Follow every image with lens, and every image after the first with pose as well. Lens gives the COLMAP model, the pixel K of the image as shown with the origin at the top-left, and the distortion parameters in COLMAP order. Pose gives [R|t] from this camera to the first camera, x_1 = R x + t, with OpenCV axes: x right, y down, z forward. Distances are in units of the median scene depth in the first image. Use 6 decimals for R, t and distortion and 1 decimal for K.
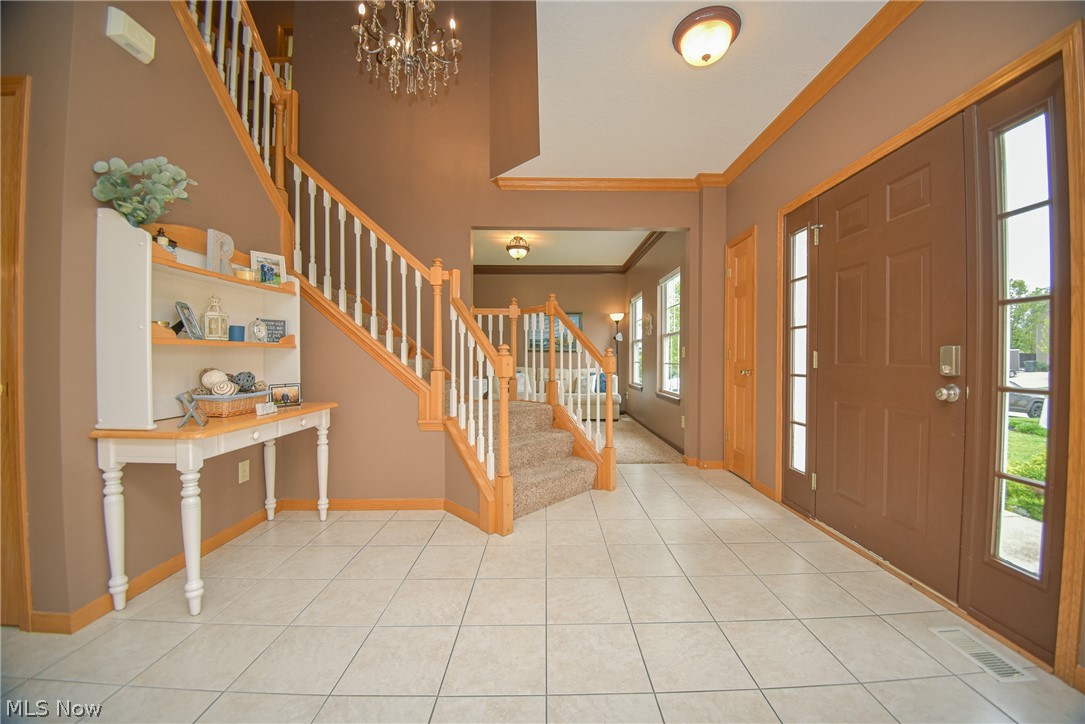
lens RADIAL K [[432.3, 0, 548.2], [0, 432.3, 365.4], [0, 0, 1]] dist [0.032101, -0.030287]
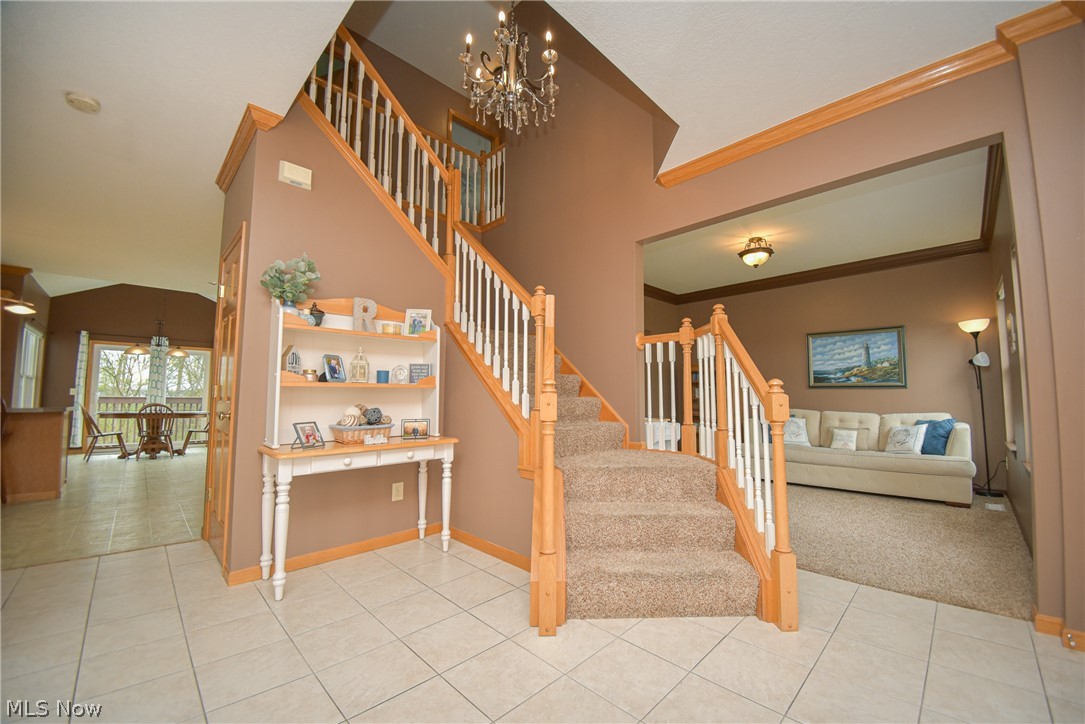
lens RADIAL K [[432.3, 0, 548.2], [0, 432.3, 365.4], [0, 0, 1]] dist [0.032101, -0.030287]
pose [[0.682764, -0.052881, -0.728723, 0.425448], [-0.012176, 0.996415, -0.083715, -0.006216], [0.730538, 0.066030, 0.679673, 0.418580]]
